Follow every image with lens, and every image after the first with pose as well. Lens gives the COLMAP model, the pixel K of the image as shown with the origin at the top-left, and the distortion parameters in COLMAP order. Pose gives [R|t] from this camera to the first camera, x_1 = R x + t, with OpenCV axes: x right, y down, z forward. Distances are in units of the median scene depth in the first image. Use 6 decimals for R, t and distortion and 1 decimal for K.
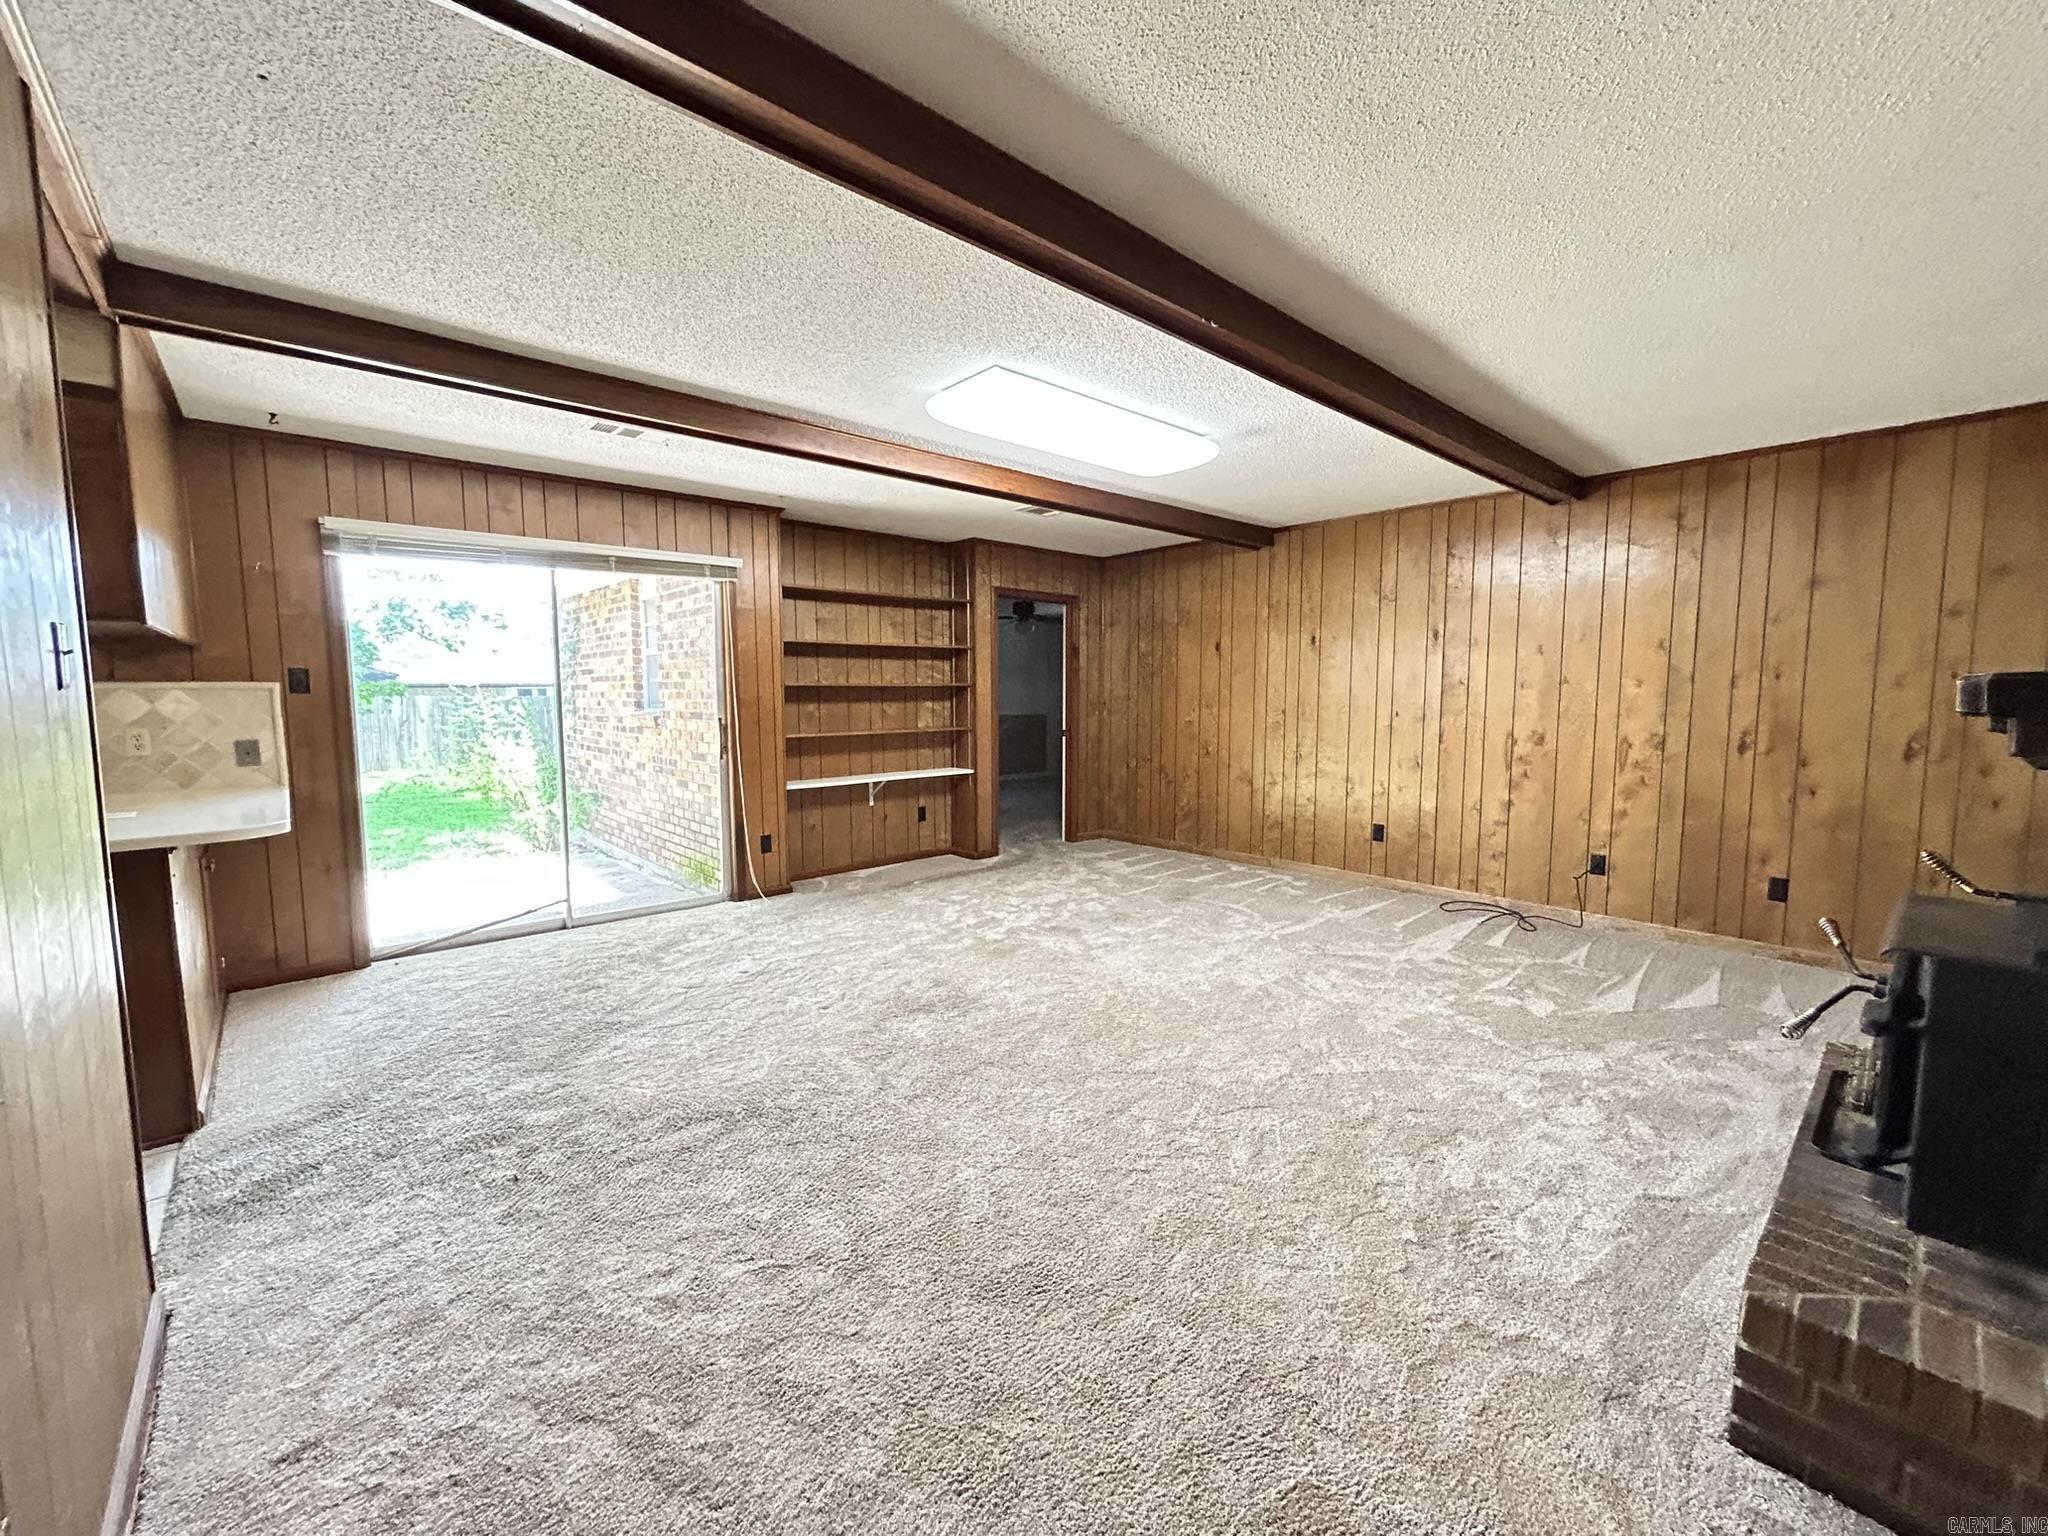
lens RADIAL K [[826.1, 0, 1025.3], [0, 826.1, 763.0], [0, 0, 1]] dist [-0.005322, 0.002153]
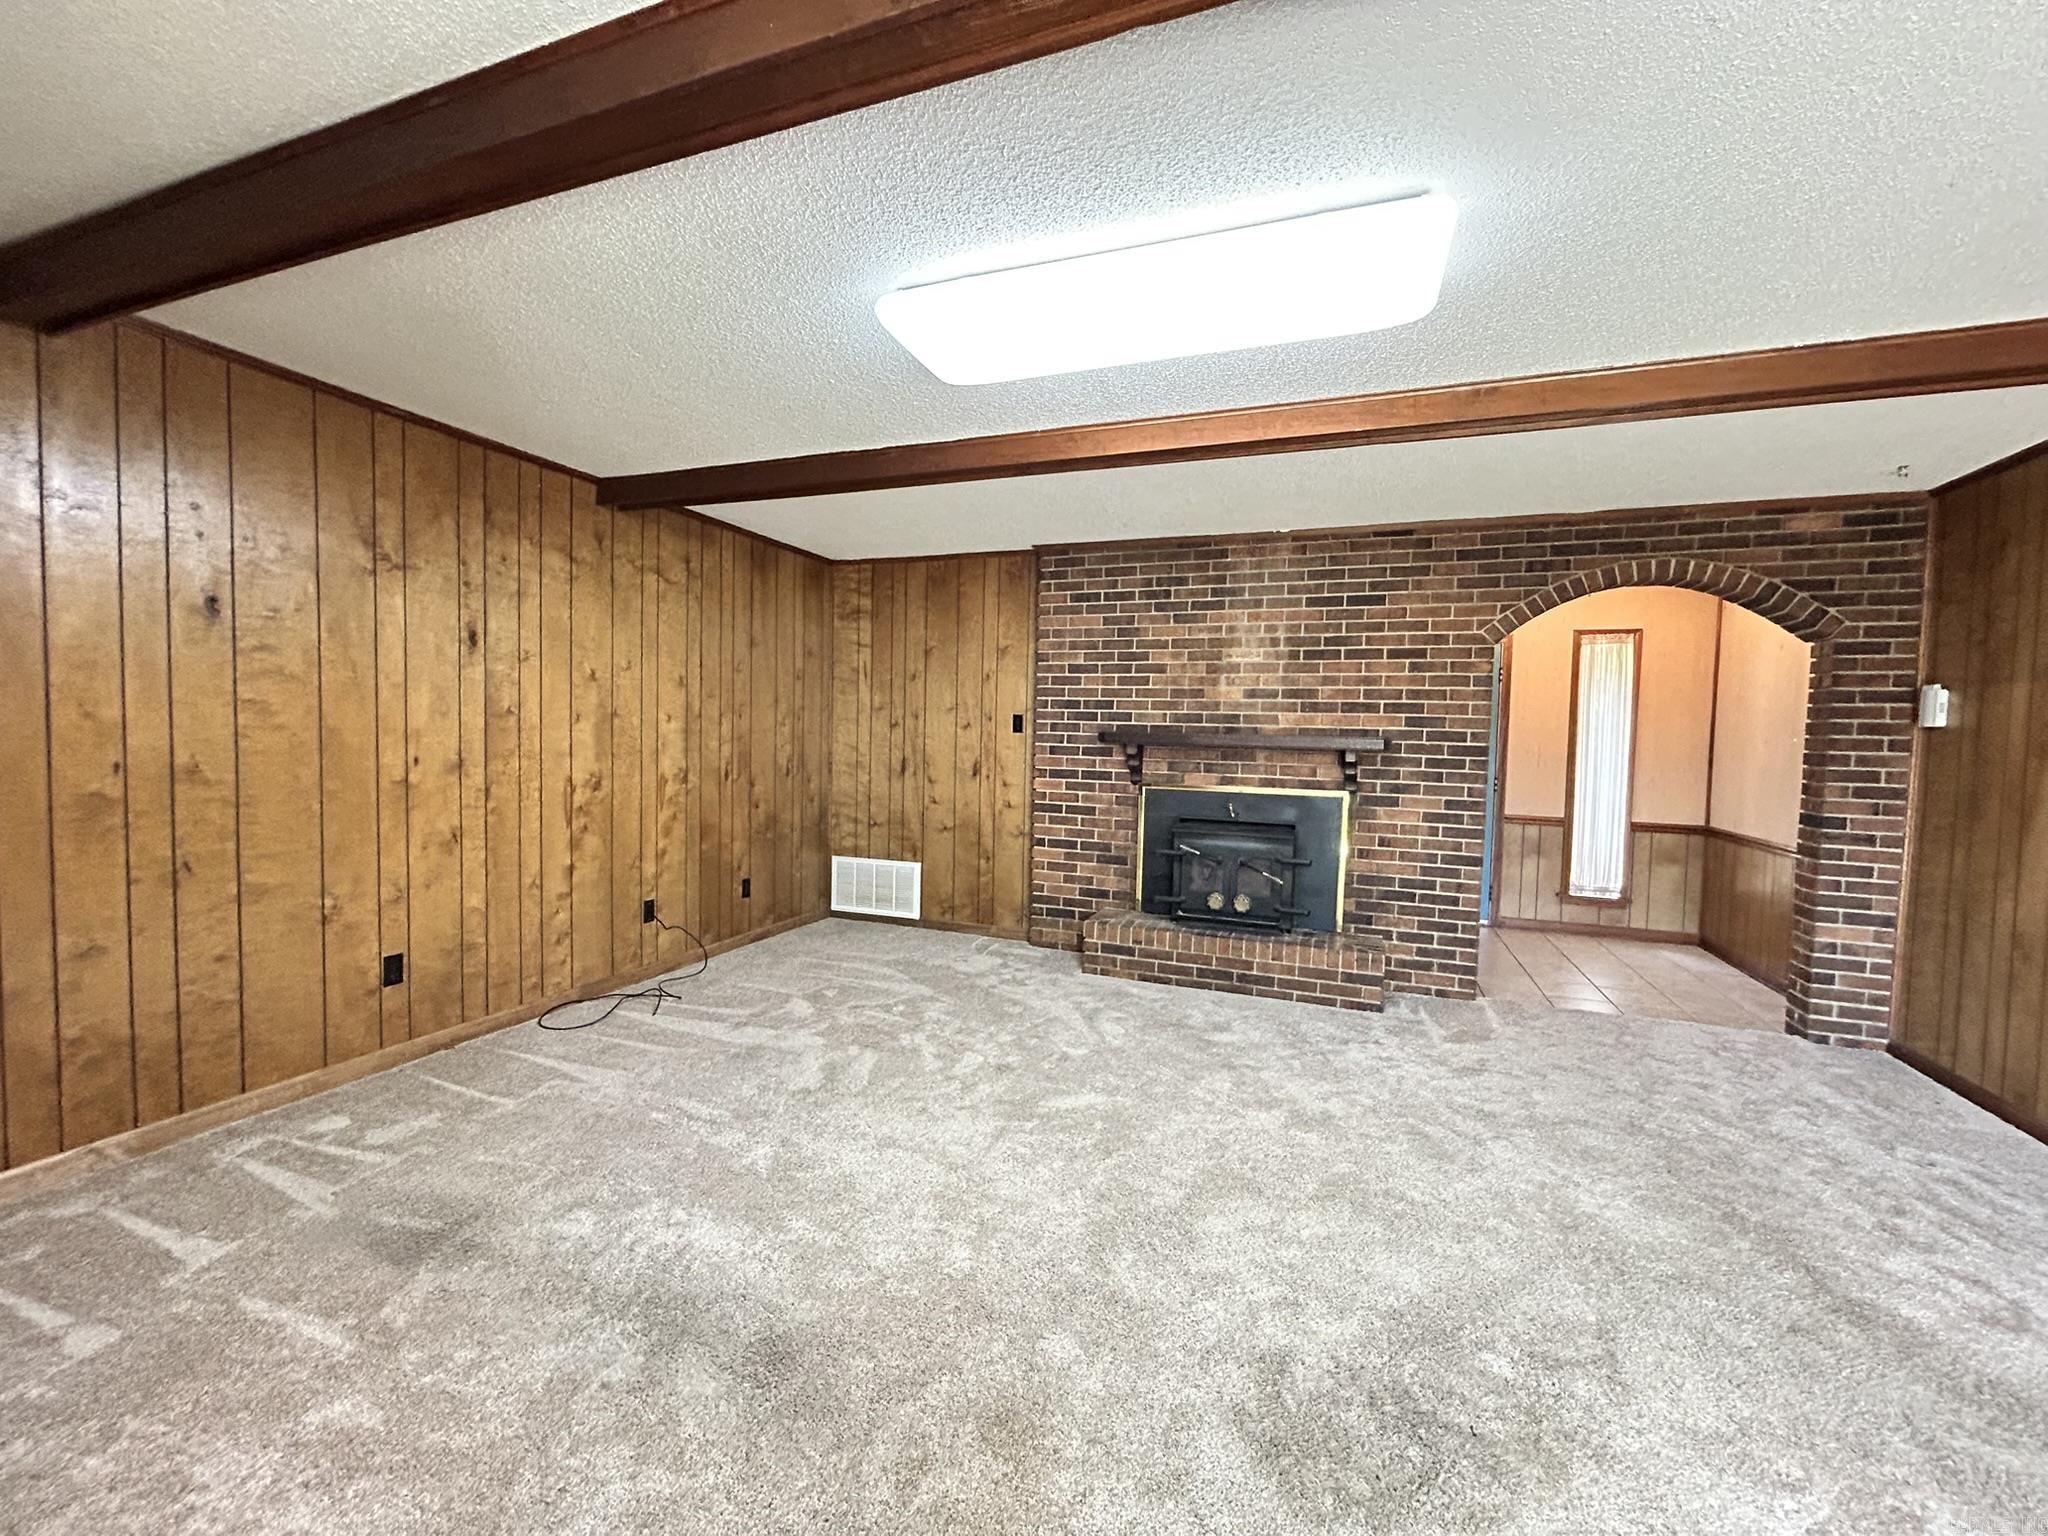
lens RADIAL K [[826.1, 0, 1025.3], [0, 826.1, 763.0], [0, 0, 1]] dist [-0.005322, 0.002153]
pose [[-0.450141, -0.042740, 0.891934, -0.321003], [0.058897, 0.995258, 0.077415, -0.090635], [-0.891013, 0.087380, -0.445489, 1.015632]]
